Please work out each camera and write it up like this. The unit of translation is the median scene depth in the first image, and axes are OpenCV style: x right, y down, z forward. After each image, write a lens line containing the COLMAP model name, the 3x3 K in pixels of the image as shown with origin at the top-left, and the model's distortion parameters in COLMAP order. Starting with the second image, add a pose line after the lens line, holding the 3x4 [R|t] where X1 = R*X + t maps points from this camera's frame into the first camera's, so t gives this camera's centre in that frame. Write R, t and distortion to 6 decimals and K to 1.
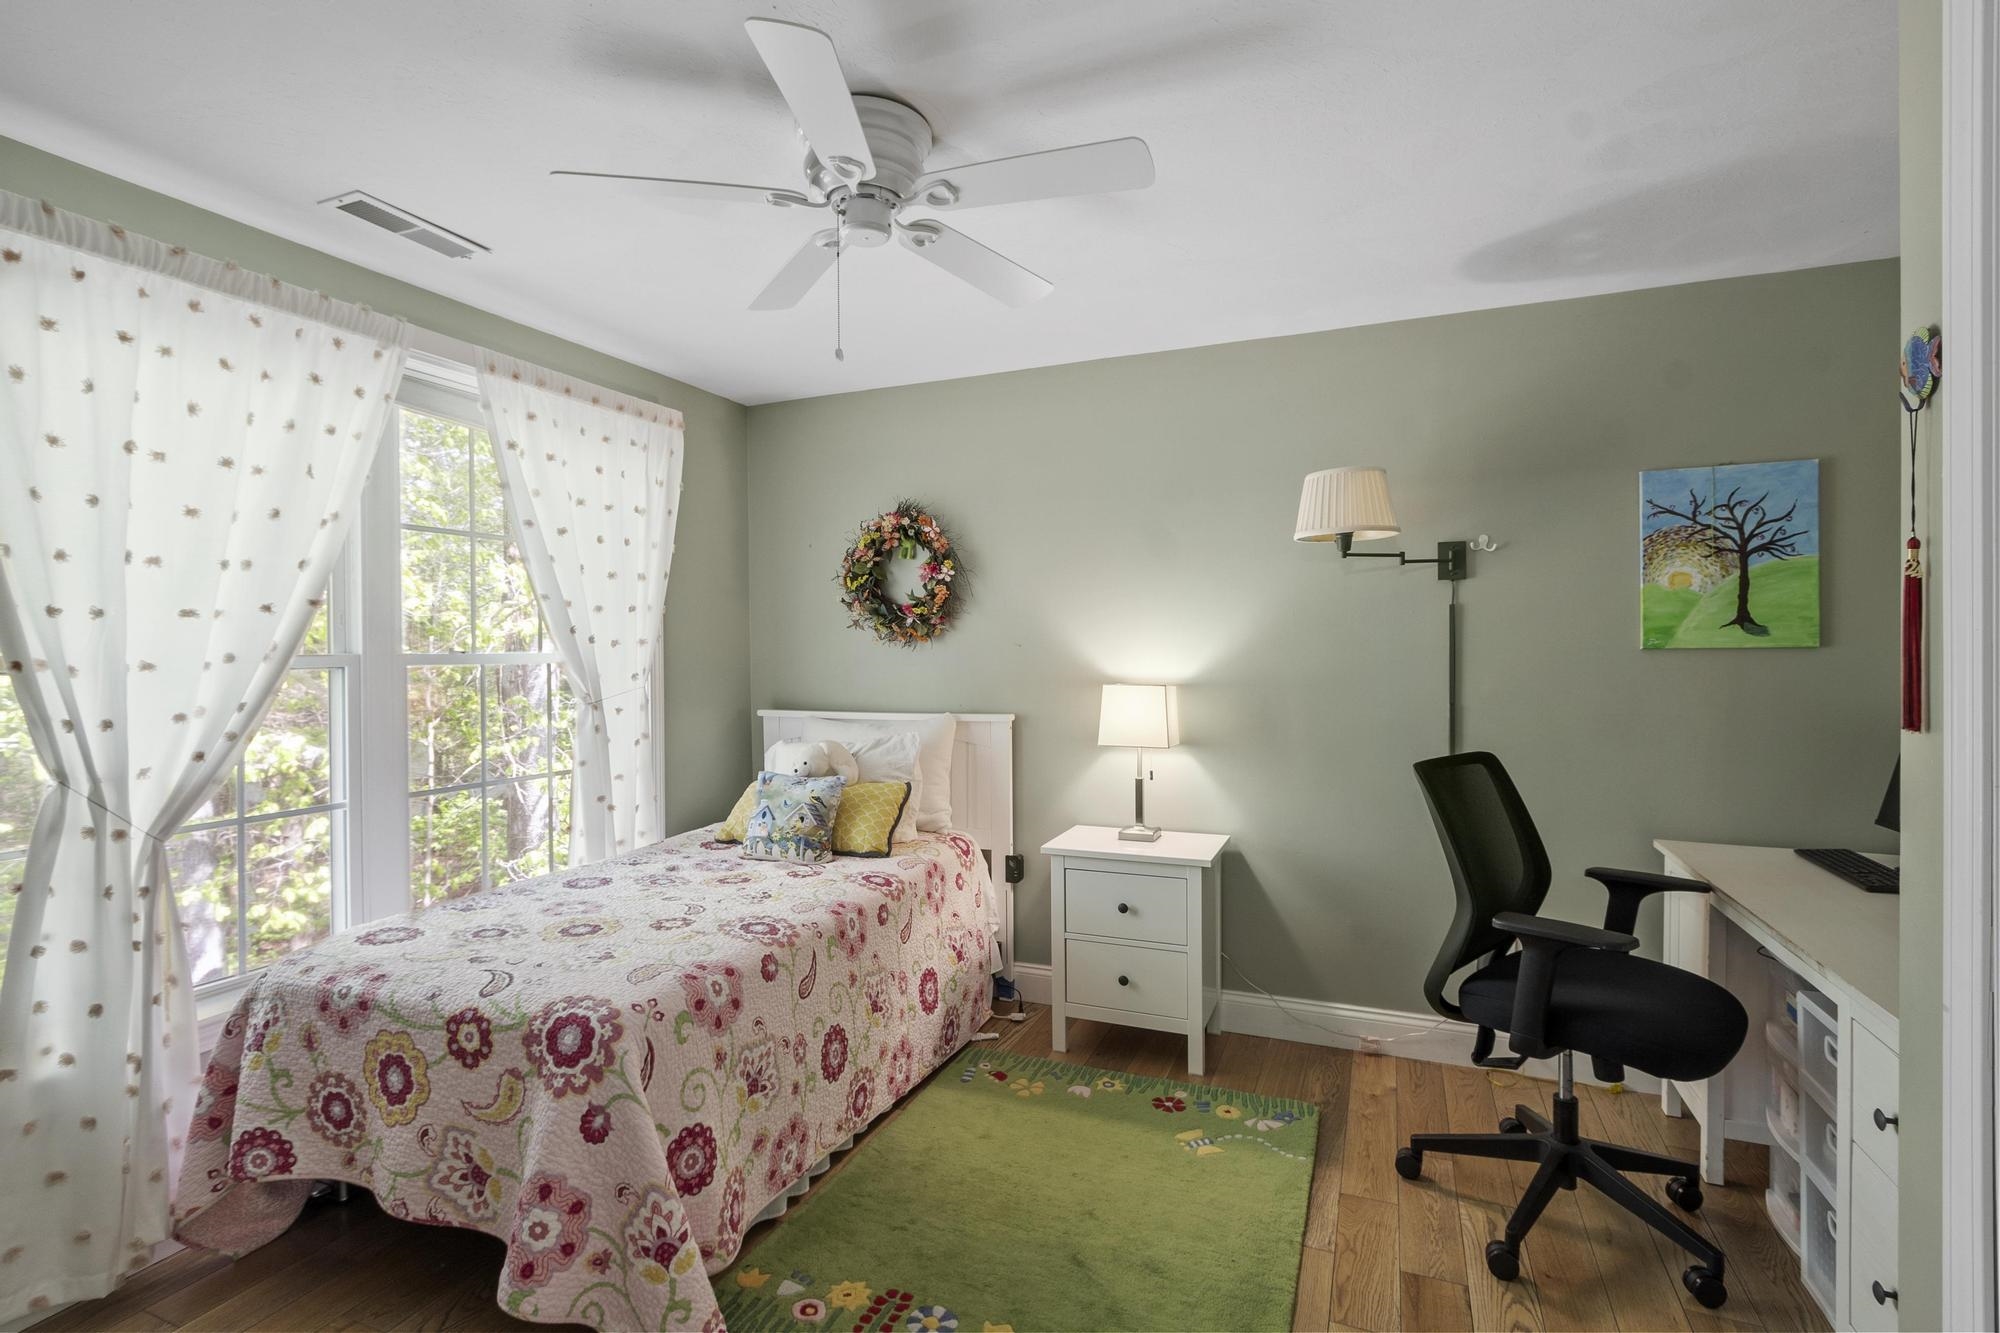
lens RADIAL K [[979.5, 0, 988.9], [0, 979.5, 655.7], [0, 0, 1]] dist [0.002081, 0.000203]
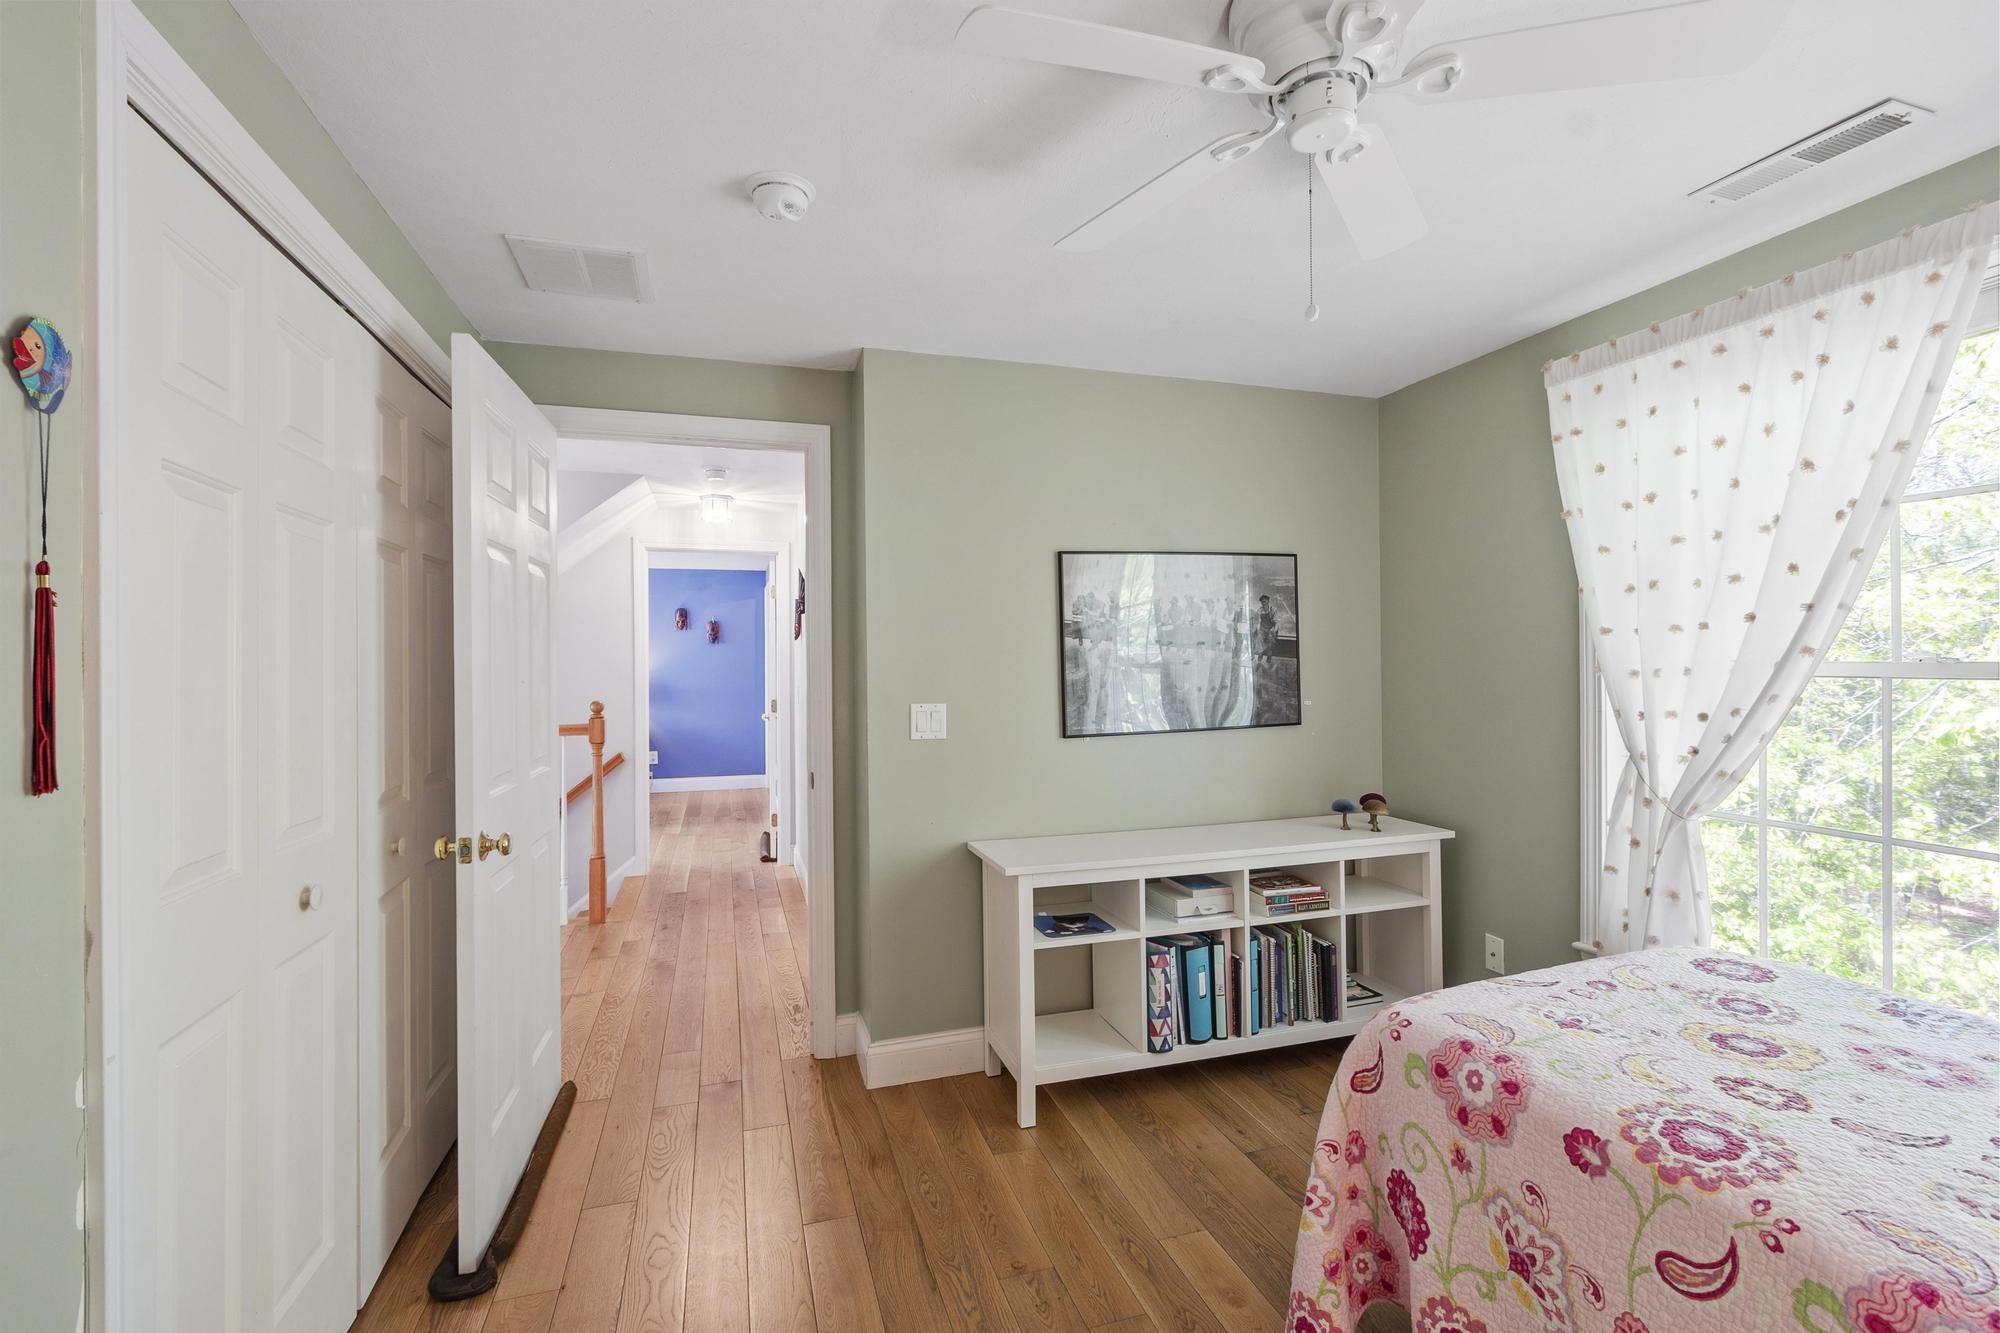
lens RADIAL K [[872.7, 0, 987.0], [0, 872.7, 660.4], [0, 0, 1]] dist [-0.000945, -0.000087]
pose [[-0.776353, 0.015729, -0.630102, 0.444284], [0.012002, 0.999876, 0.010172, -0.021887], [0.630184, 0.000334, -0.776446, 1.181464]]
